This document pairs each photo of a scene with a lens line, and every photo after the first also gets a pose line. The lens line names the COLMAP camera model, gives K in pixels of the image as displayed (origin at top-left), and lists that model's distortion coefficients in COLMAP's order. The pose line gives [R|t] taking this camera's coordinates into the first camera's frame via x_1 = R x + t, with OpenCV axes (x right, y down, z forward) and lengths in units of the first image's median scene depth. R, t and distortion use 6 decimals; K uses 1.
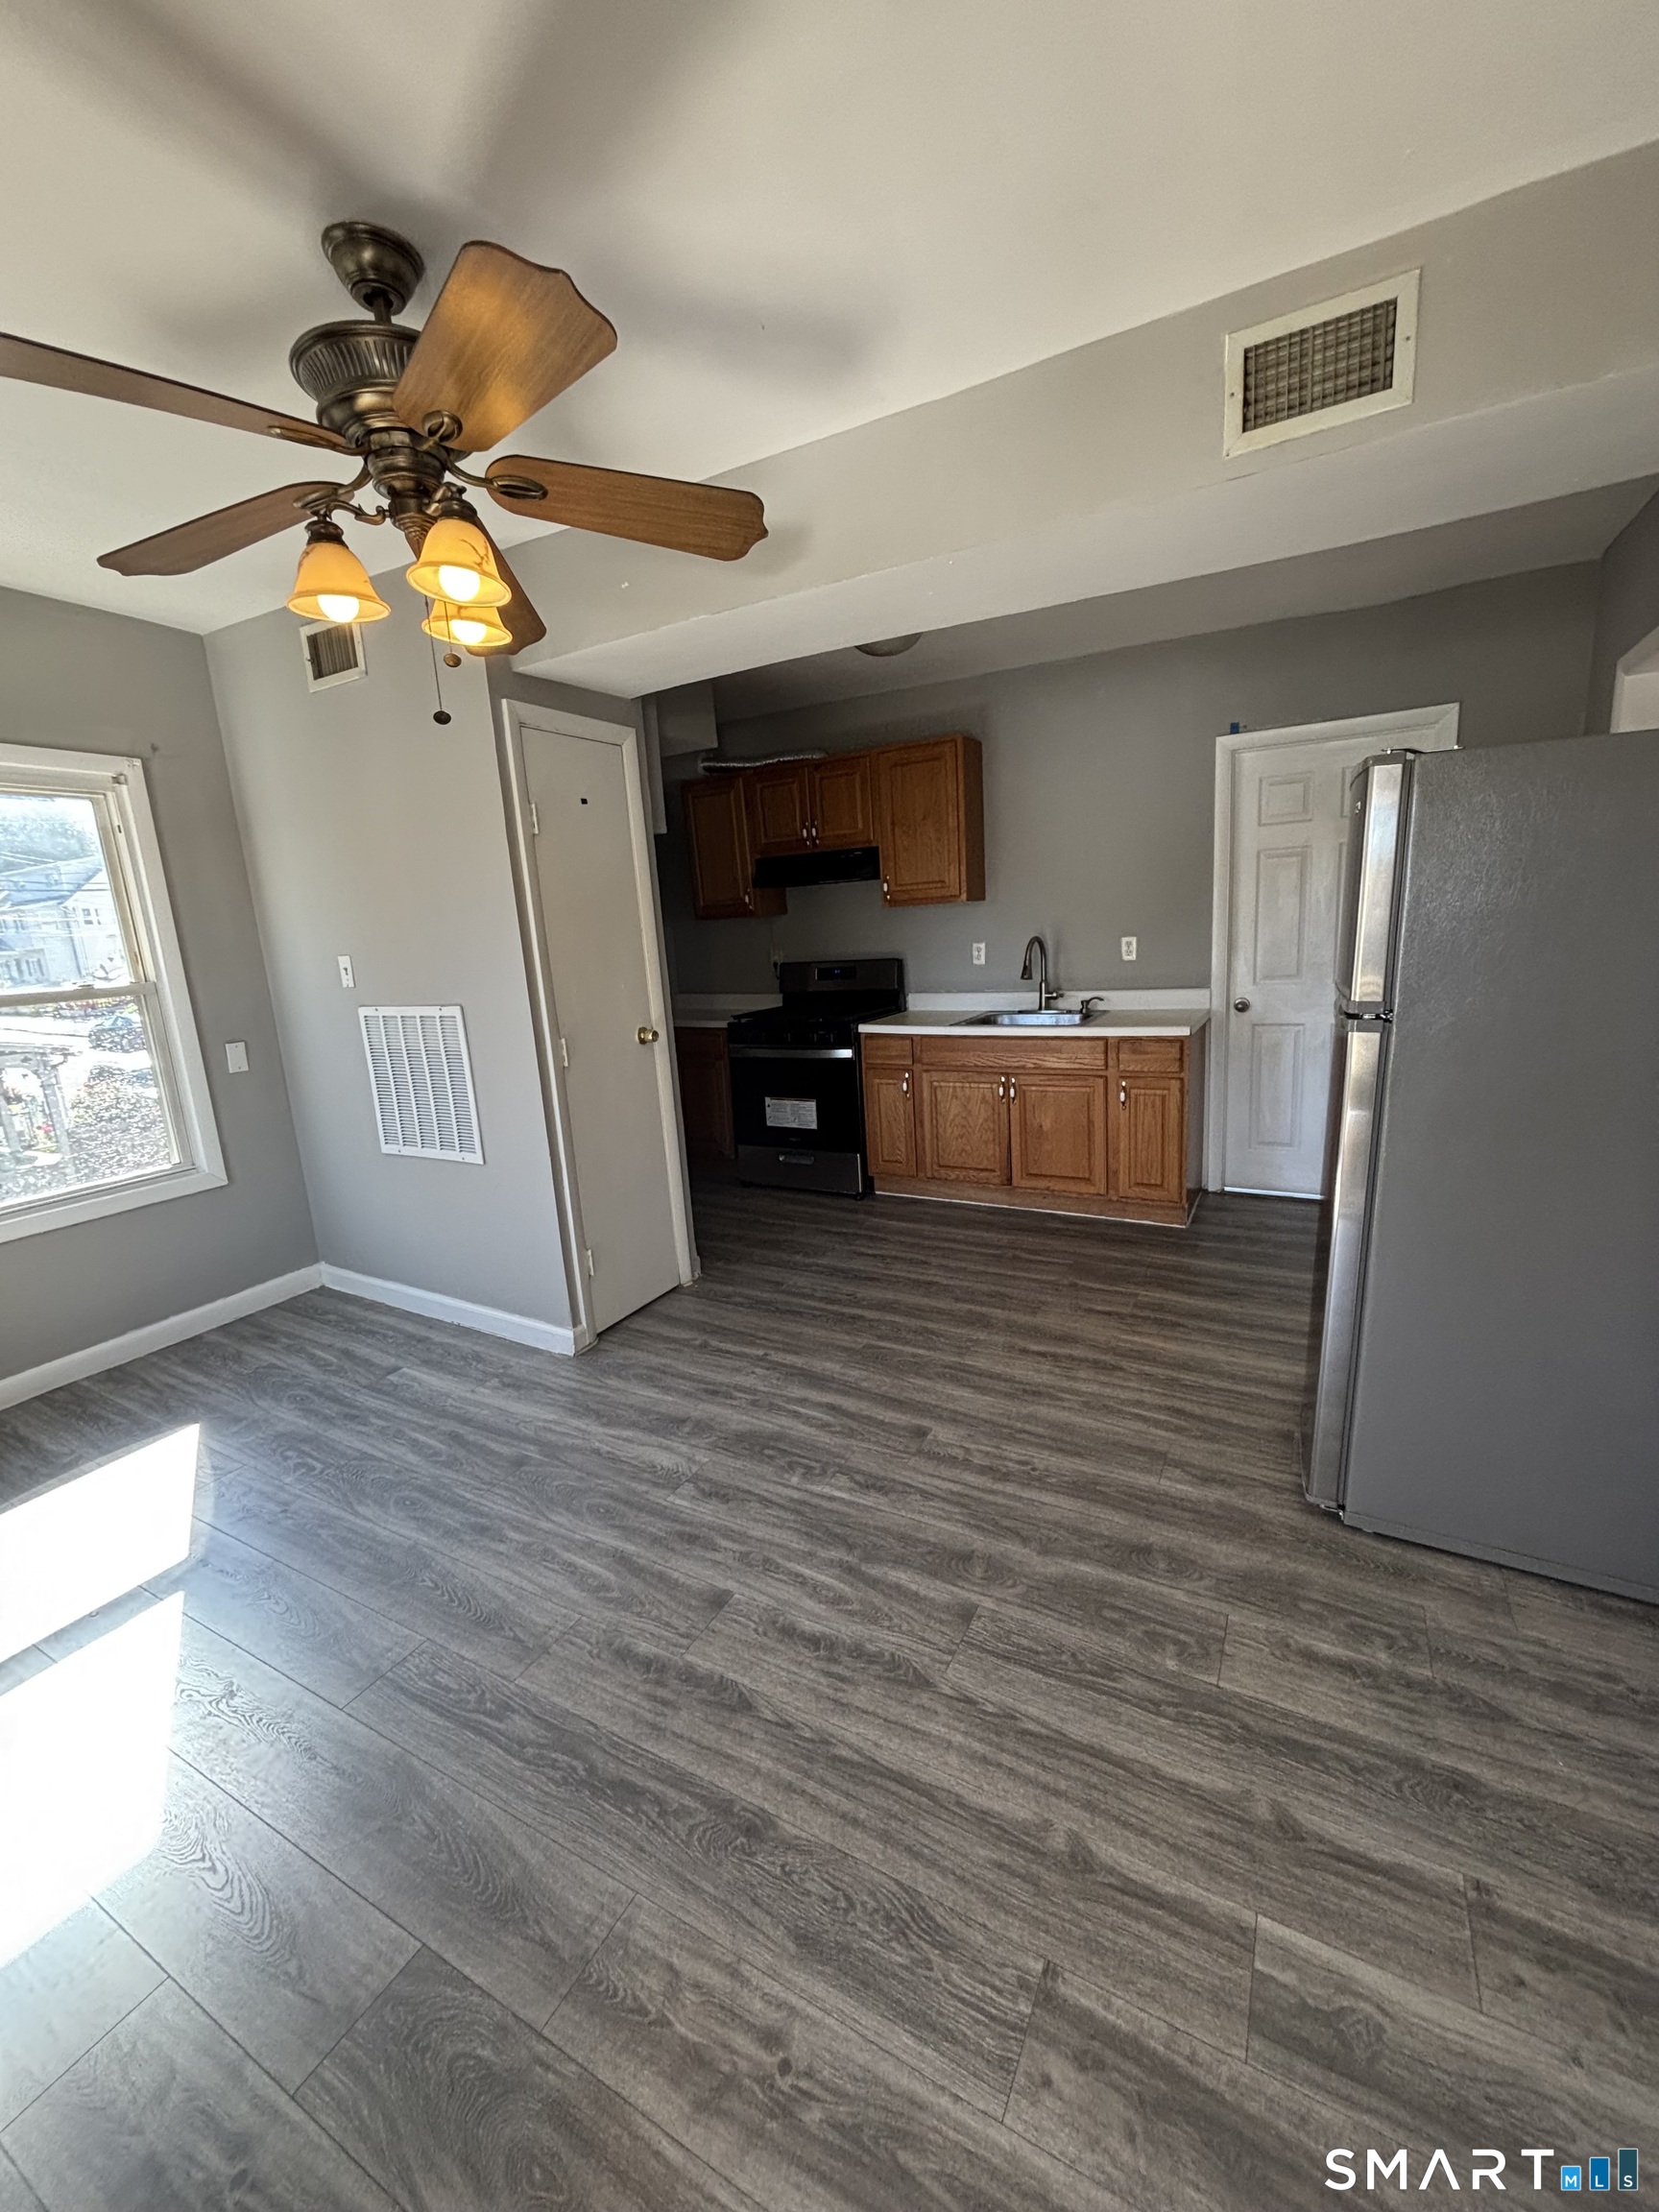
lens RADIAL K [[888.0, 0, 825.0], [0, 888.0, 1110.4], [0, 0, 1]] dist [-0.002742, 0.000691]
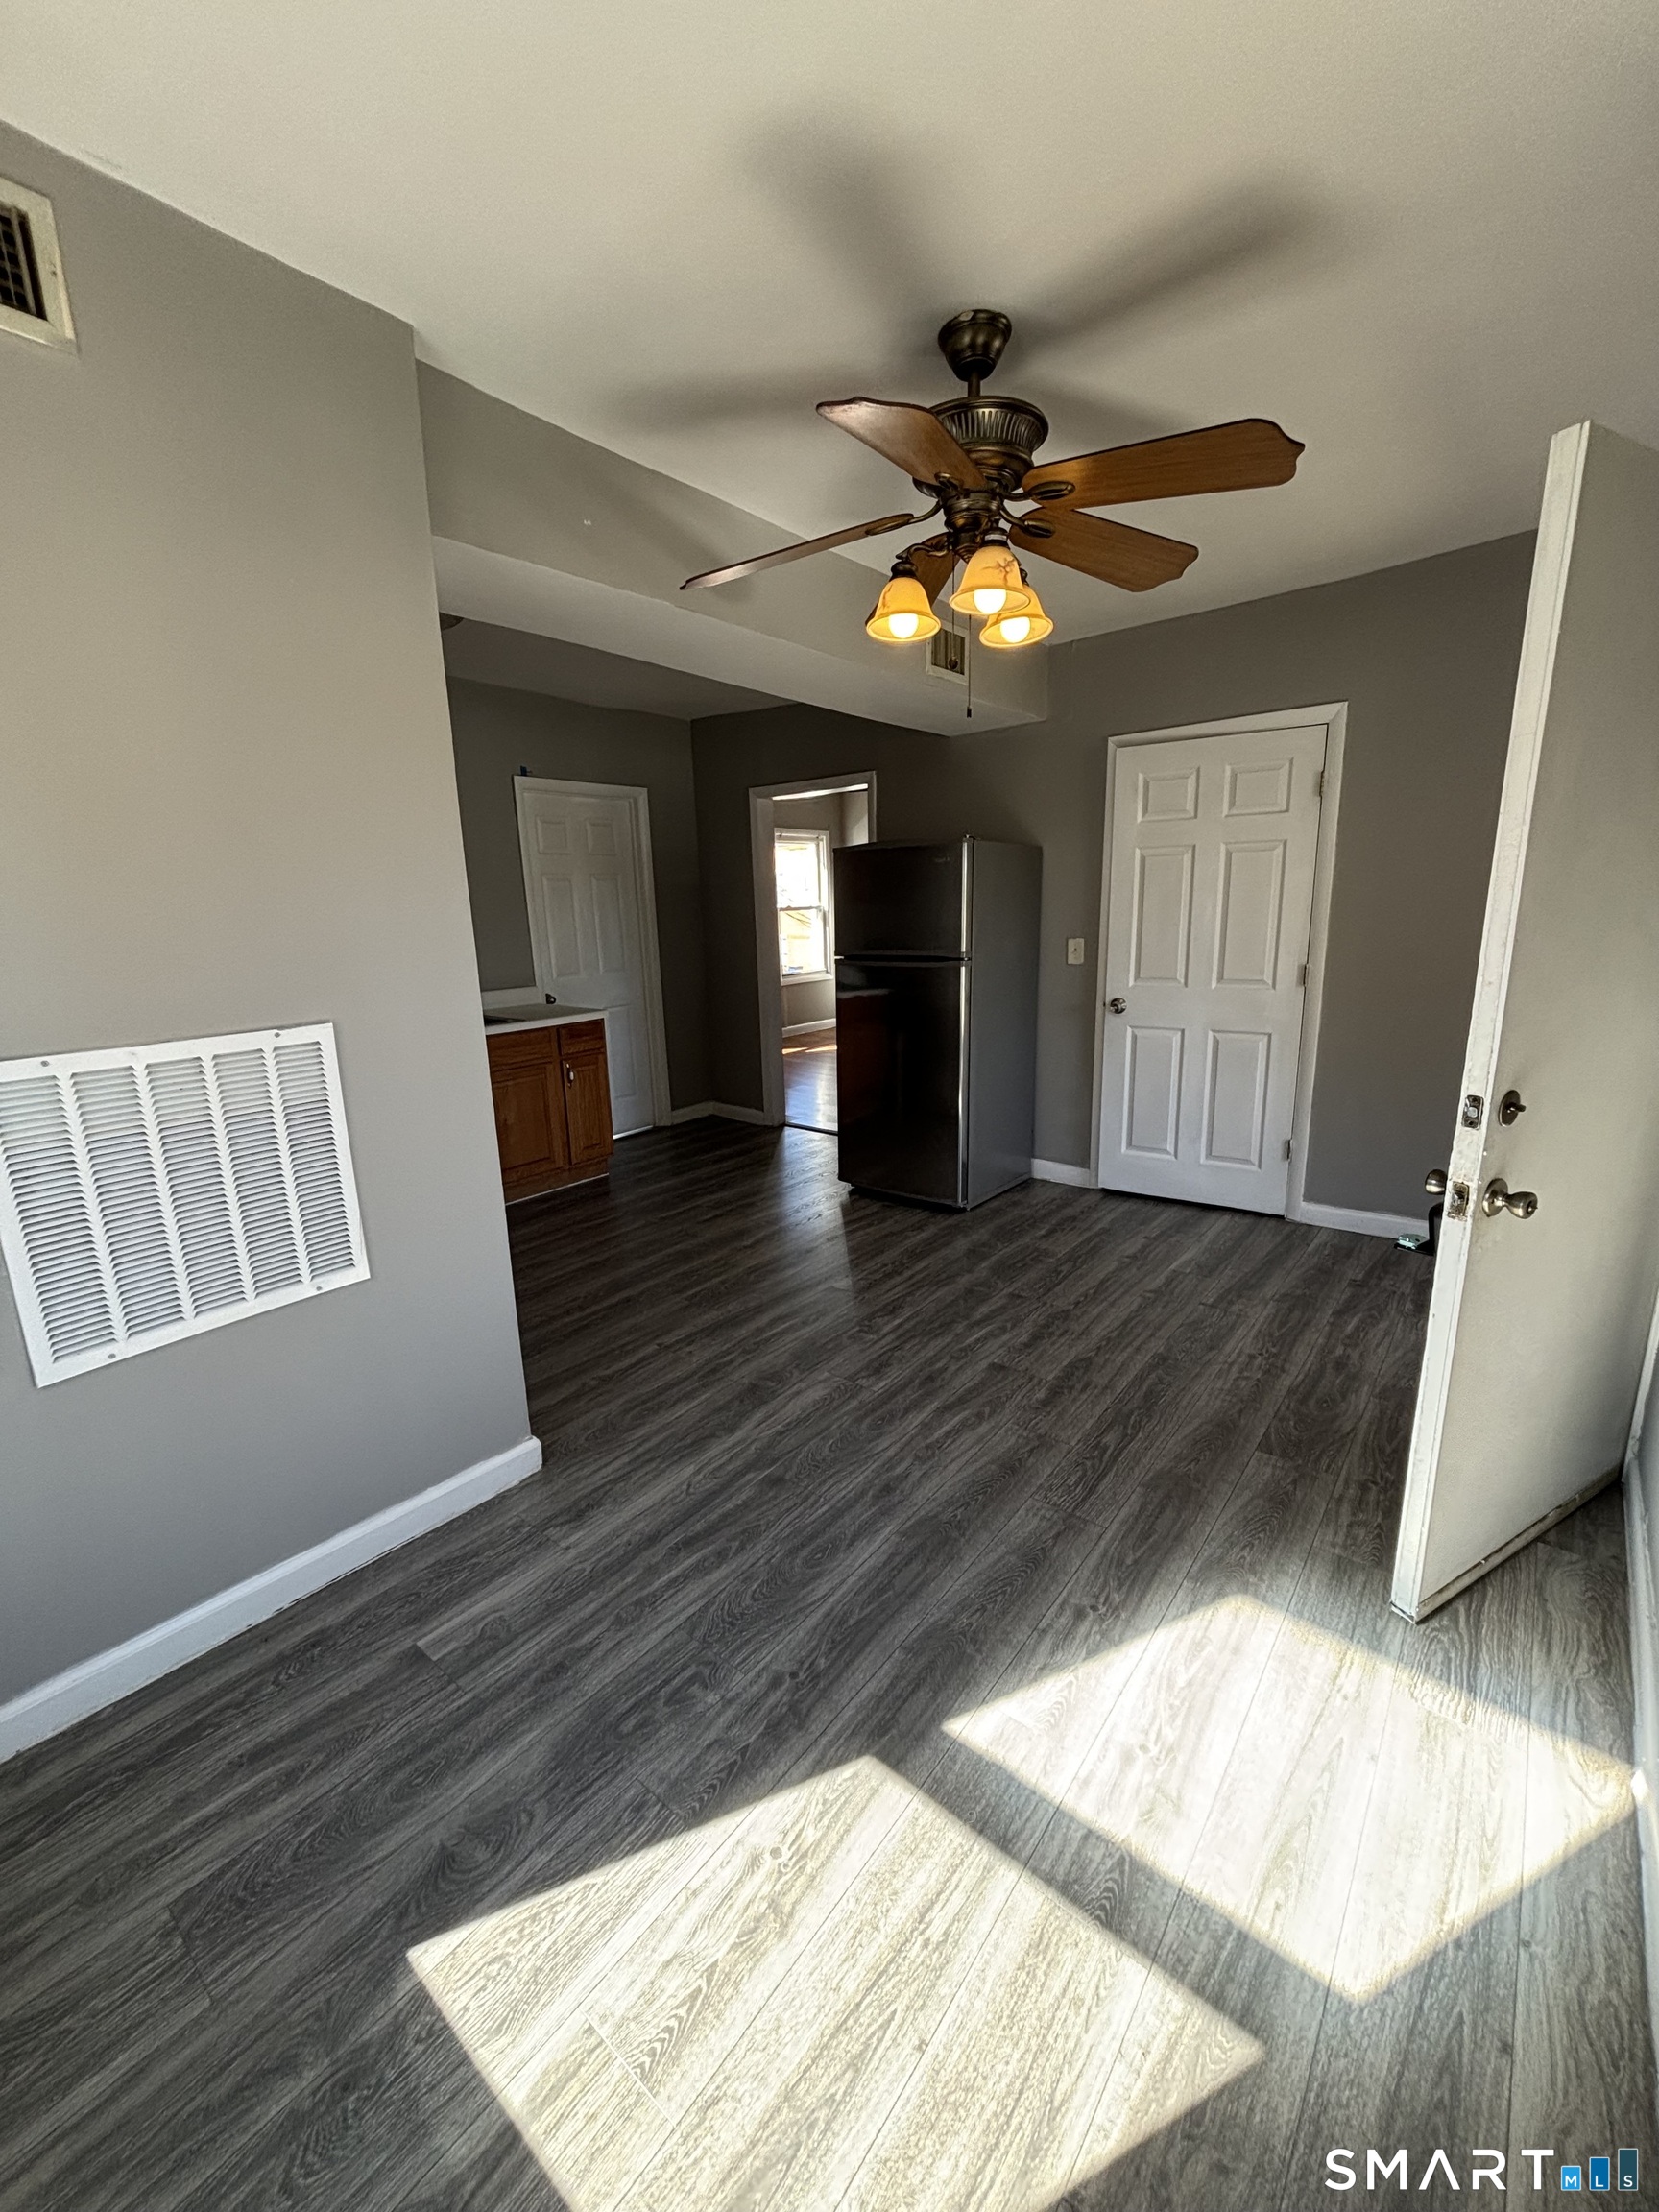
lens RADIAL K [[888.0, 0, 830.0], [0, 888.0, 1109.0], [0, 0, 1]] dist [-0.002742, 0.000691]
pose [[0.173585, -0.172712, 0.969556, -0.893941], [0.223741, 0.965674, 0.131963, -0.061424], [-0.959066, 0.194022, 0.206270, 0.531932]]
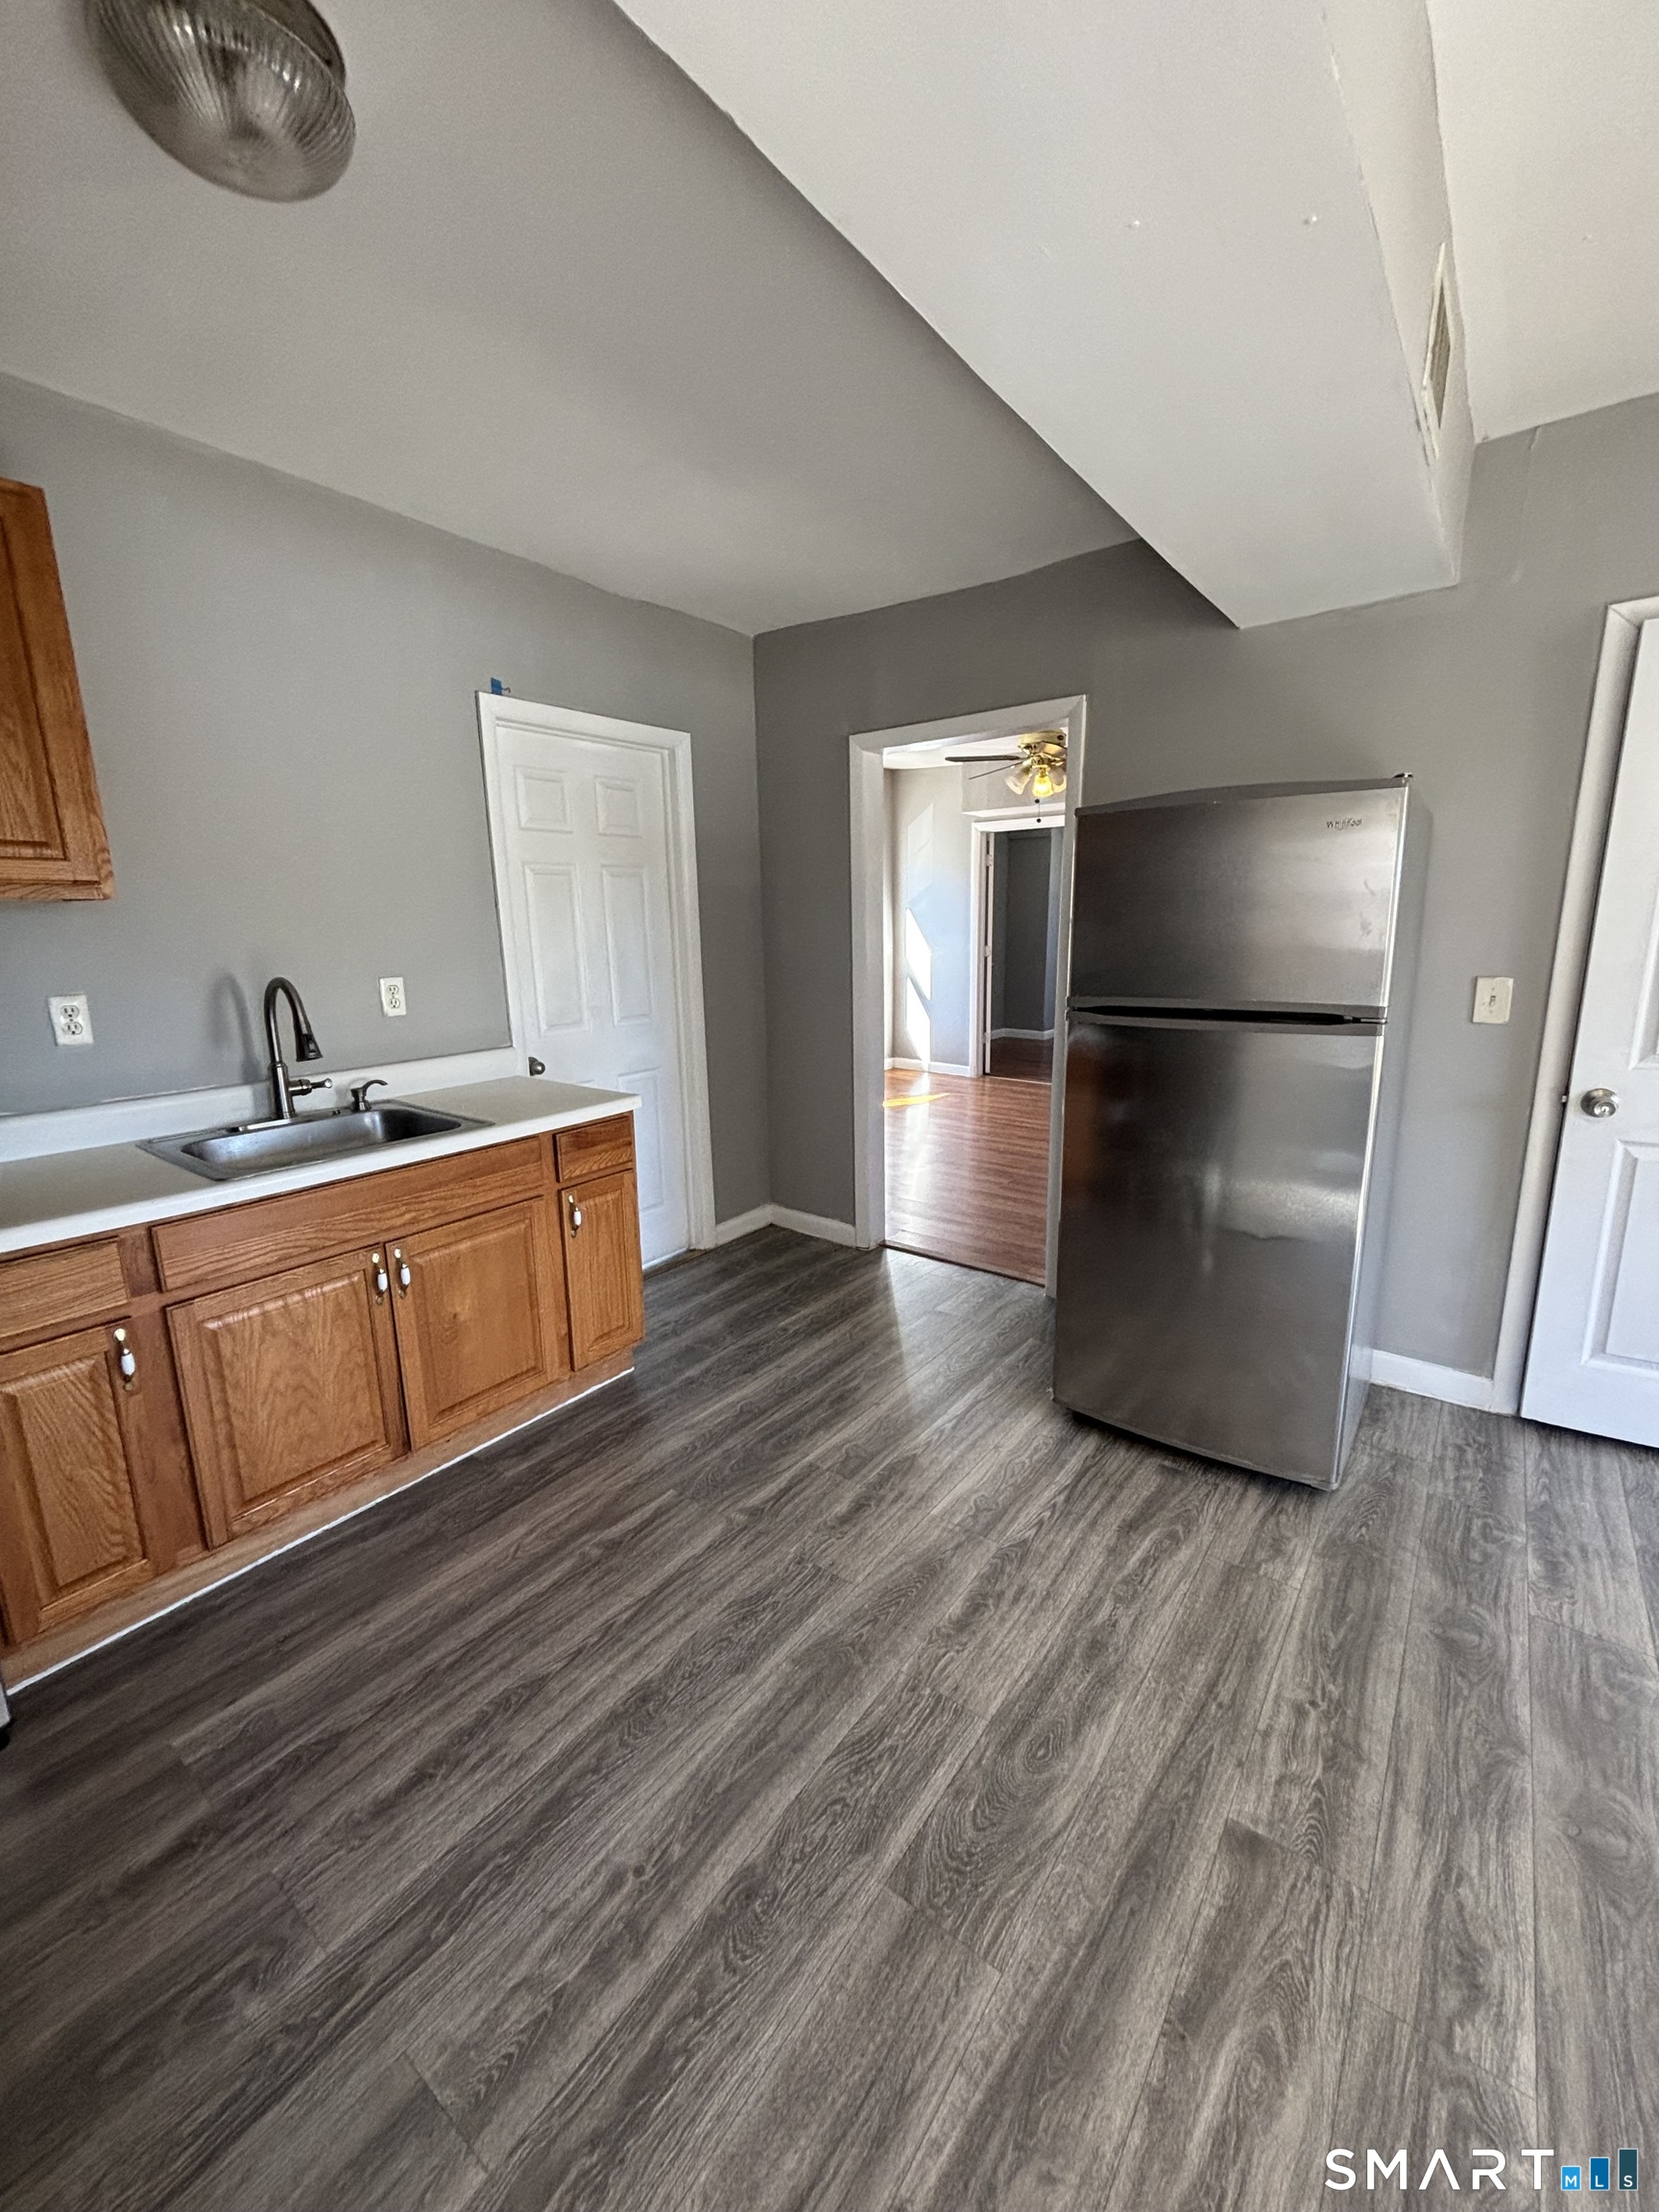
lens RADIAL K [[888.0, 0, 836.7], [0, 888.0, 1103.3], [0, 0, 1]] dist [-0.002742, 0.000691]
pose [[0.134289, -0.145416, 0.980215, -0.310695], [0.216497, 0.969583, 0.114179, -0.155170], [-0.967003, 0.196881, 0.161687, 0.838806]]
